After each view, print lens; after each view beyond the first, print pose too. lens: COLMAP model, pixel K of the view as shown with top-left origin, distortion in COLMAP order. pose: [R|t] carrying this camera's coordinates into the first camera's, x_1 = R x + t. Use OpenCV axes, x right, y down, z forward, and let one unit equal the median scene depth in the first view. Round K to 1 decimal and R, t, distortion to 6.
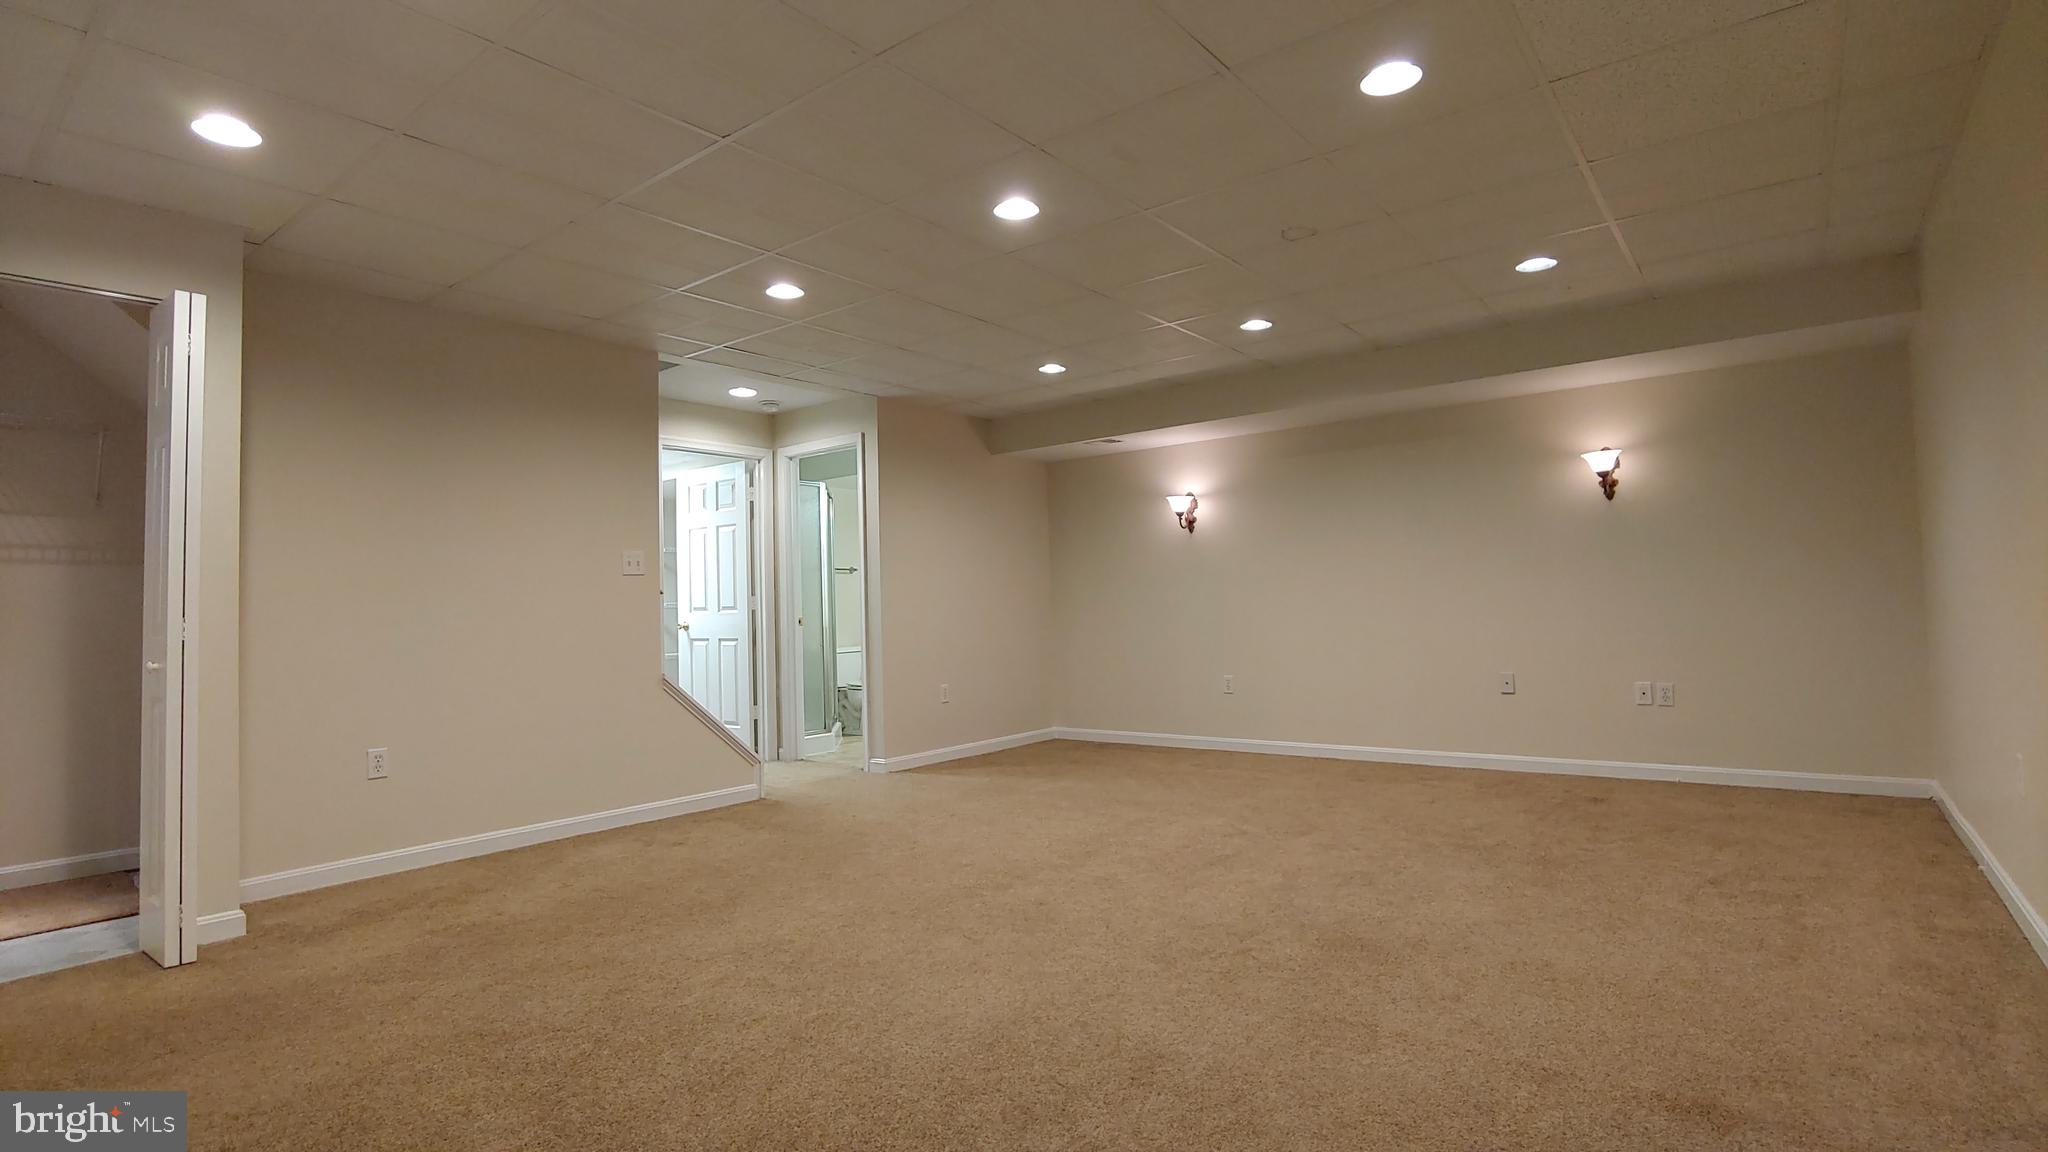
lens RADIAL K [[980.1, 0, 1045.1], [0, 980.1, 563.9], [0, 0, 1]] dist [-0.015514, -0.001590]
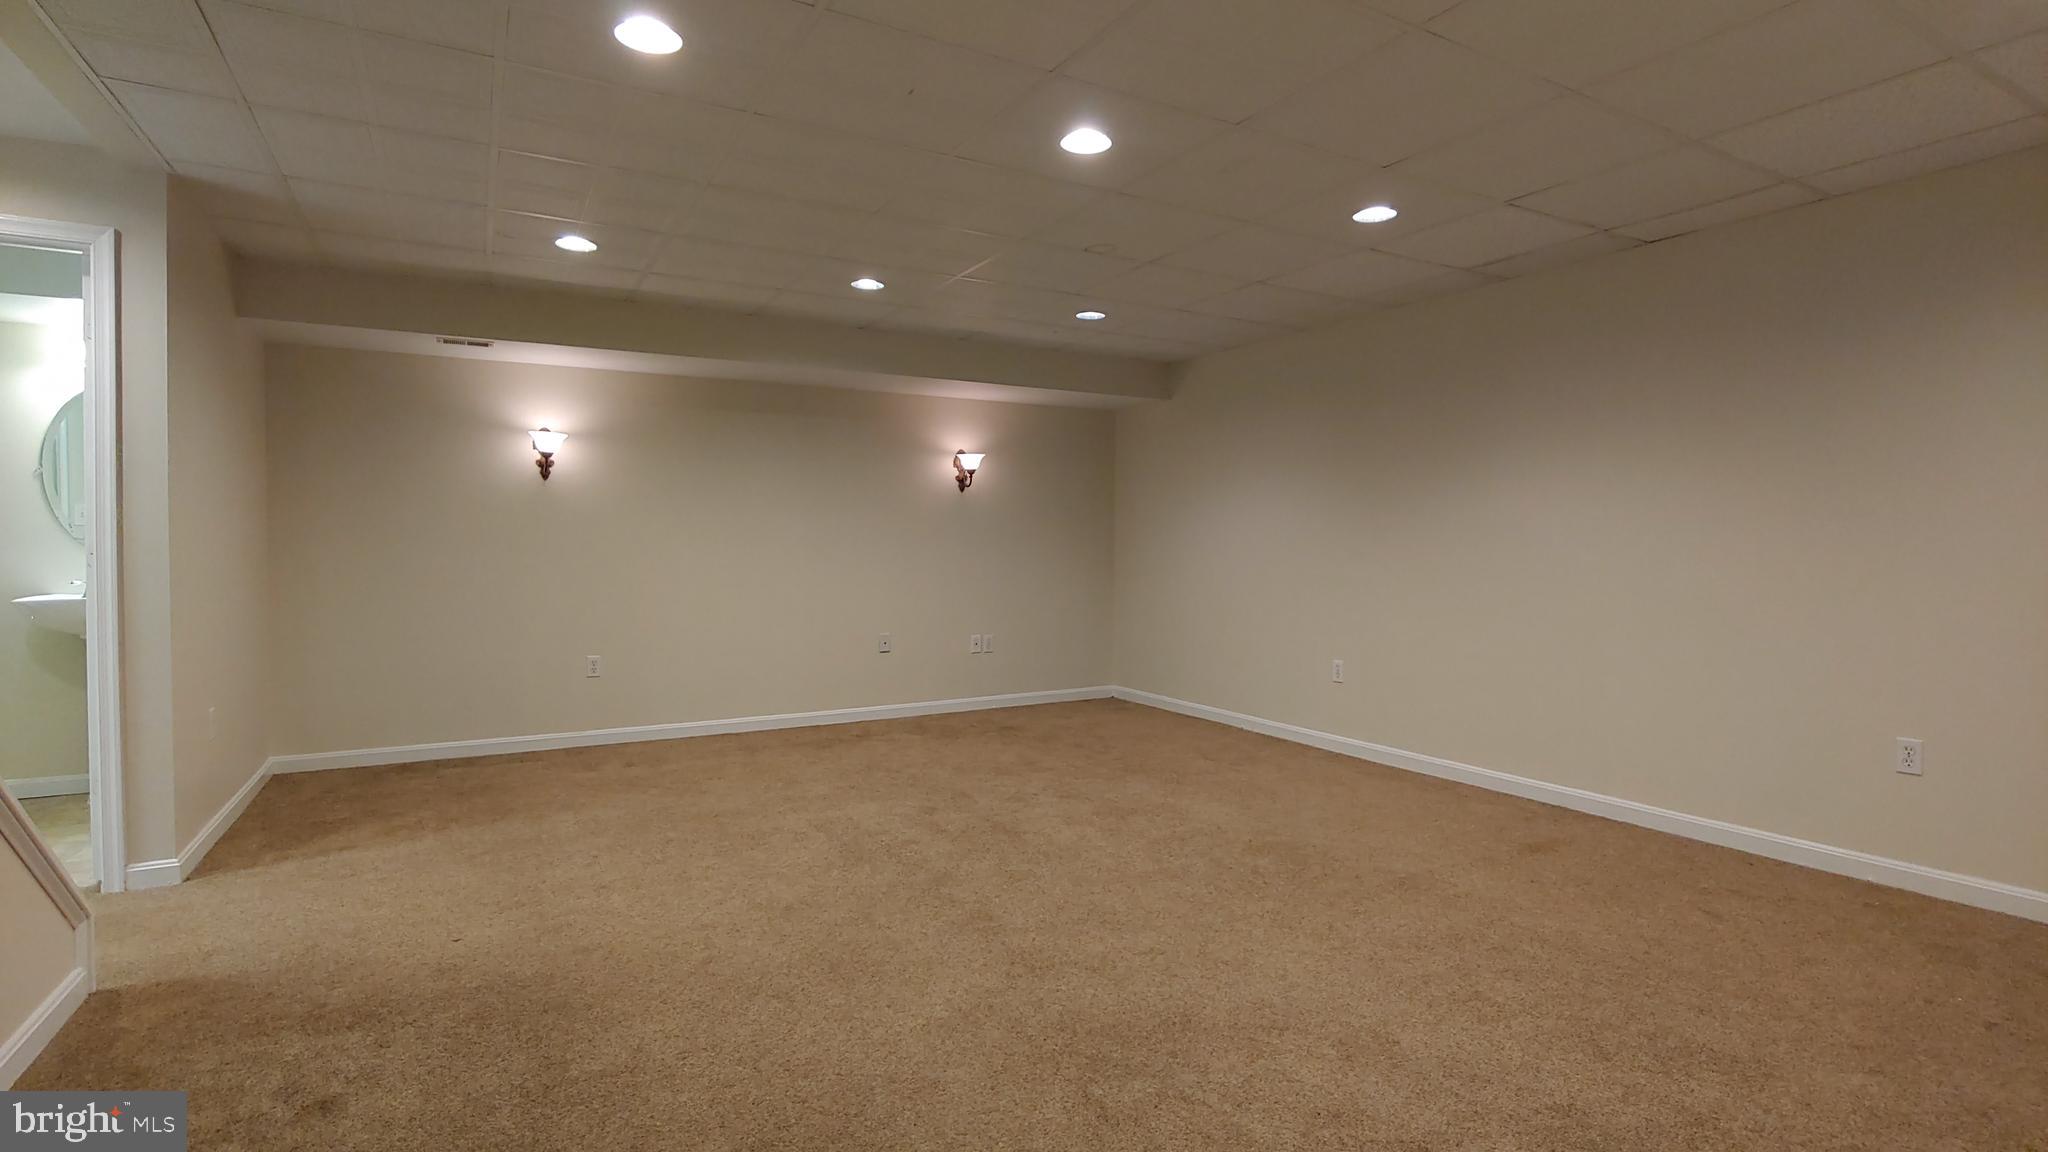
lens RADIAL K [[980.1, 0, 1038.8], [0, 980.1, 574.9], [0, 0, 1]] dist [-0.015514, -0.001590]
pose [[0.394794, 0.013372, 0.918672, -0.436942], [-0.041186, 0.999146, 0.003157, 0.026866], [-0.917846, -0.039083, 0.395007, 0.329138]]
